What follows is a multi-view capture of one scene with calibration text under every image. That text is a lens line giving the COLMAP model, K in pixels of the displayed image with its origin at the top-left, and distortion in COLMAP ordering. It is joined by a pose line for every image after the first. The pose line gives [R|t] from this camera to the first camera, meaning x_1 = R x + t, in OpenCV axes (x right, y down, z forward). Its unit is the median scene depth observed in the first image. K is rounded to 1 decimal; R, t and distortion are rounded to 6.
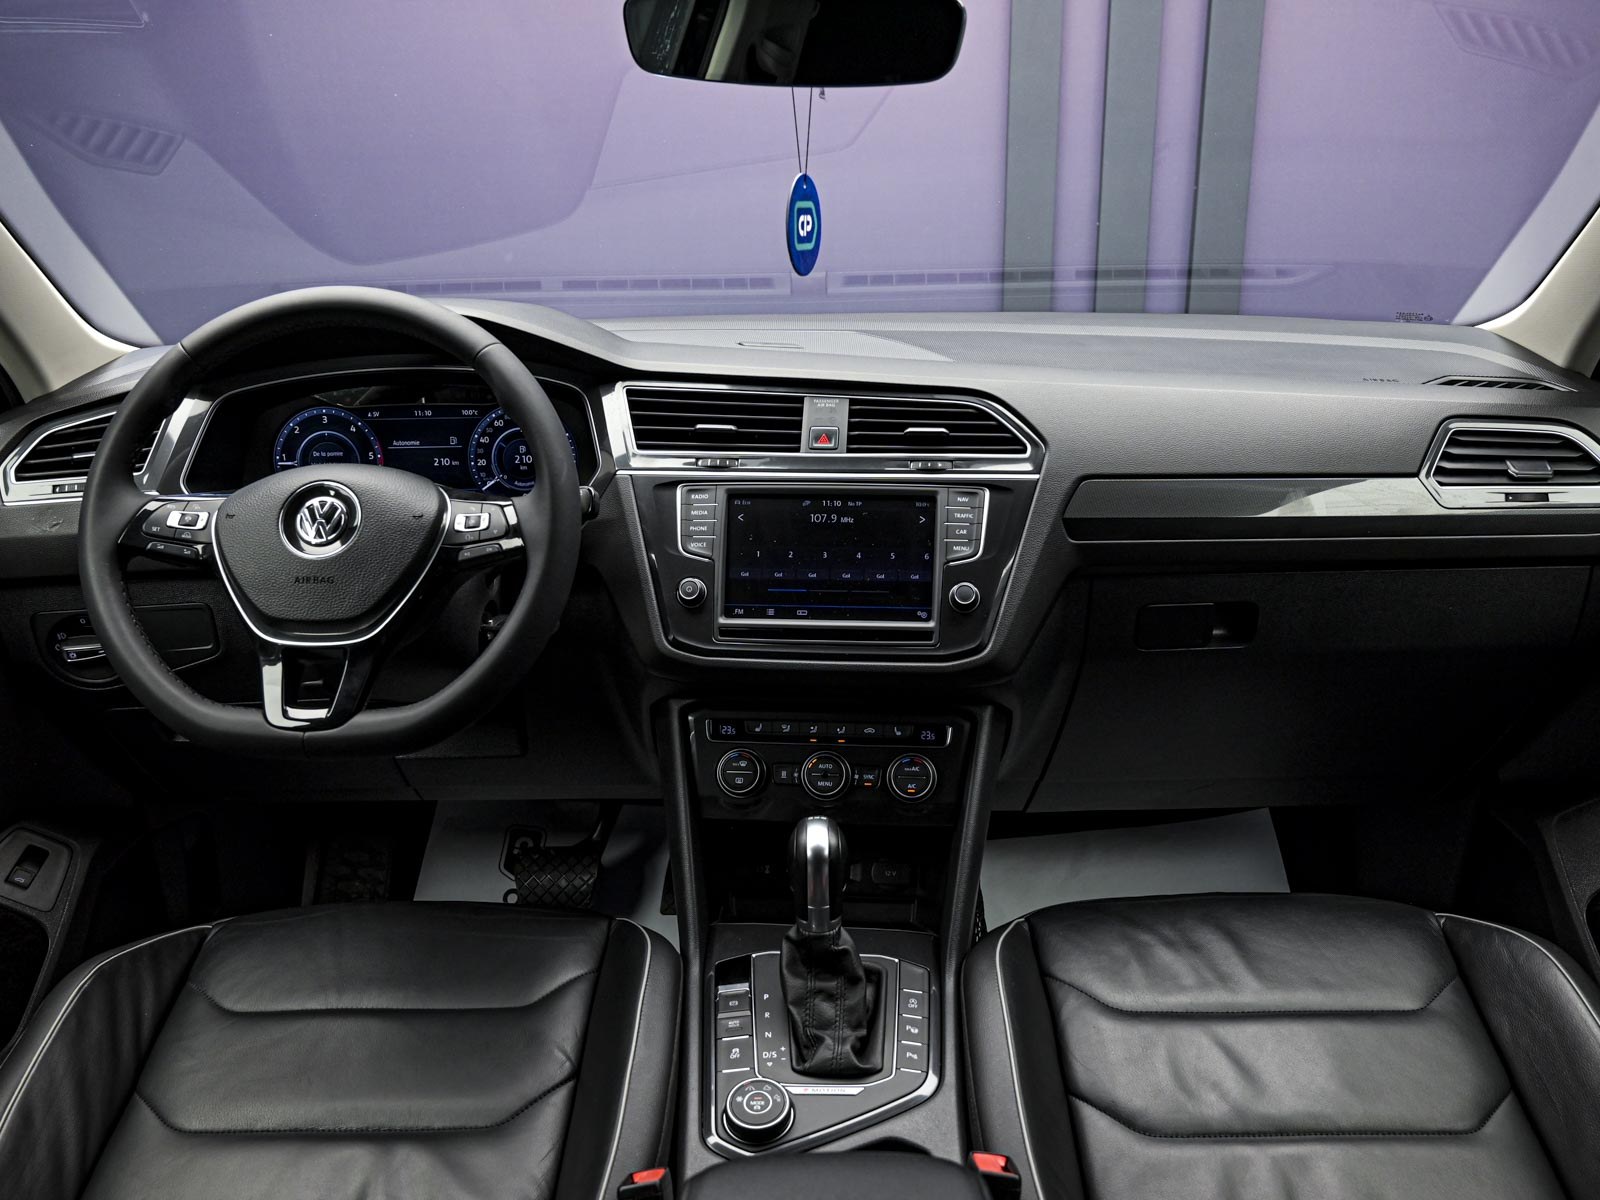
lens RADIAL K [[1127.6, 0, 805.6], [0, 1127.6, 605.2], [0, 0, 1]] dist [-0.004993, 0.001206]
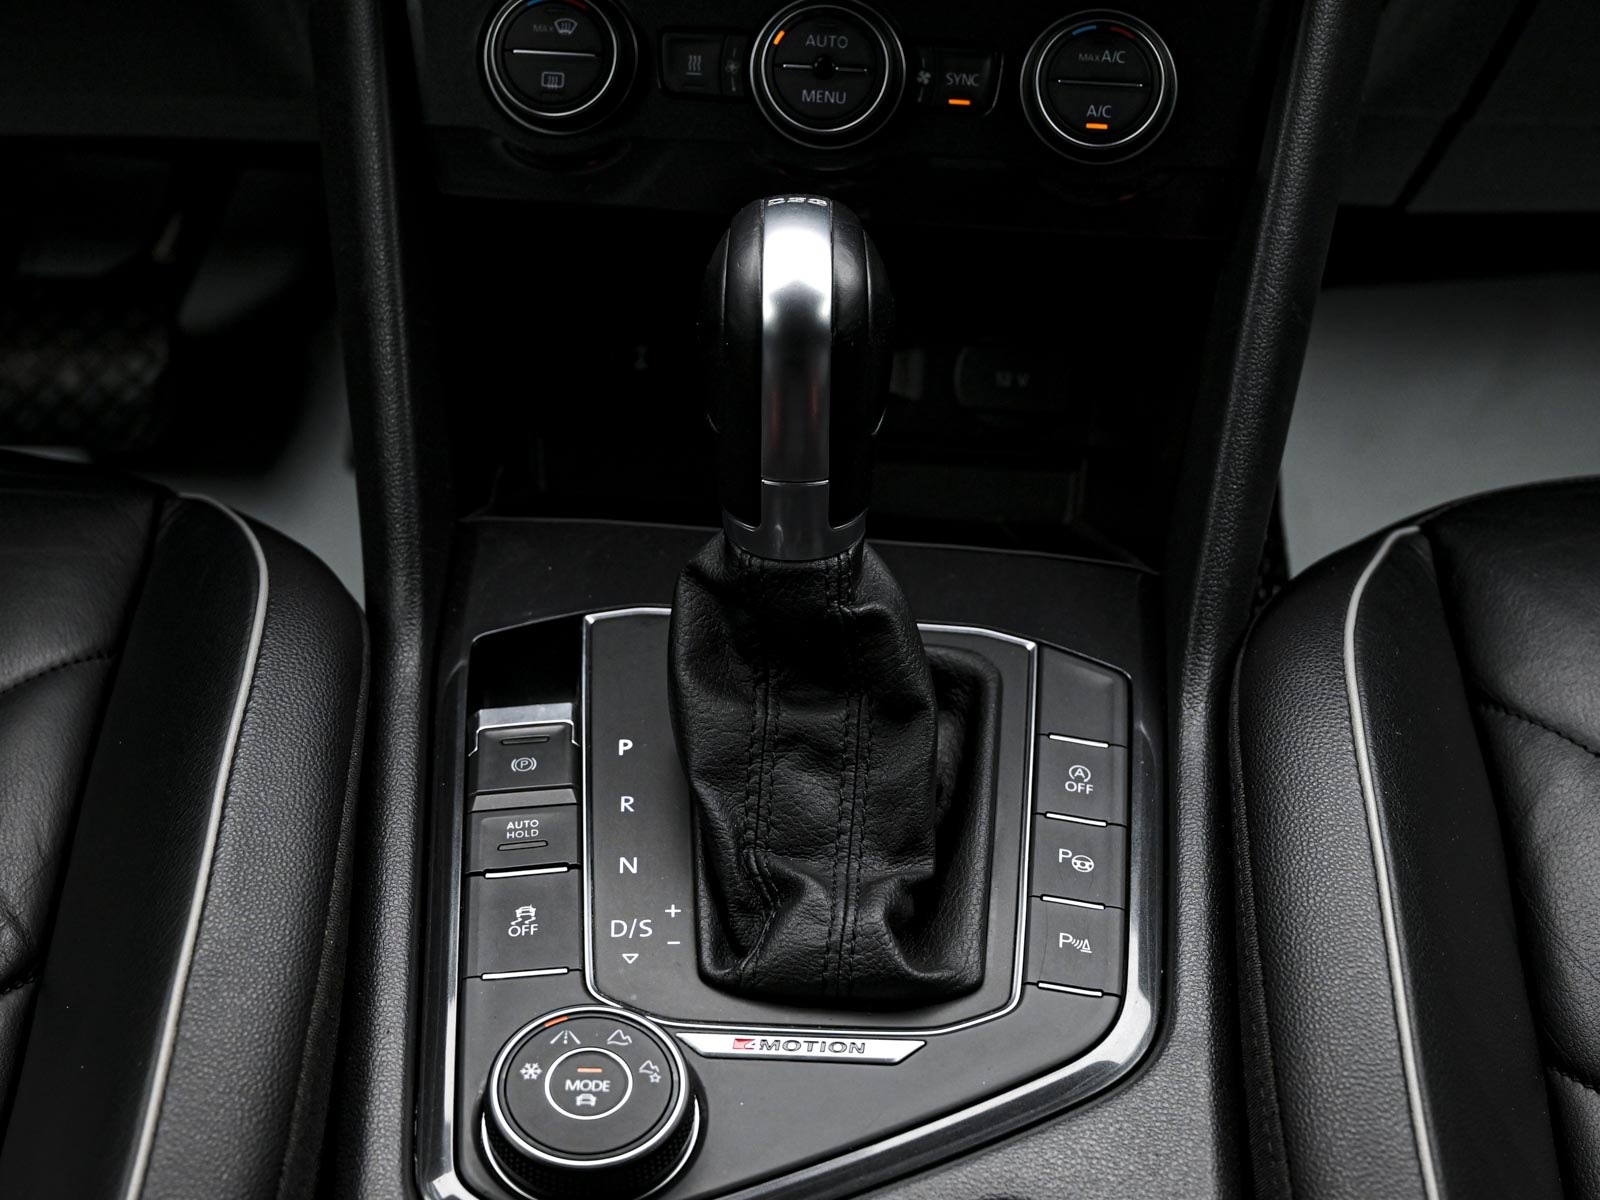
lens RADIAL K [[2091.2, 0, 801.4], [0, 2091.2, 602.0], [0, 0, 1]] dist [-0.023508, 0.000000]
pose [[0.999458, 0.023162, 0.023412, 0.000460], [-0.029820, 0.938187, 0.344841, 0.099628], [-0.013977, -0.345352, 0.938369, 0.448074]]
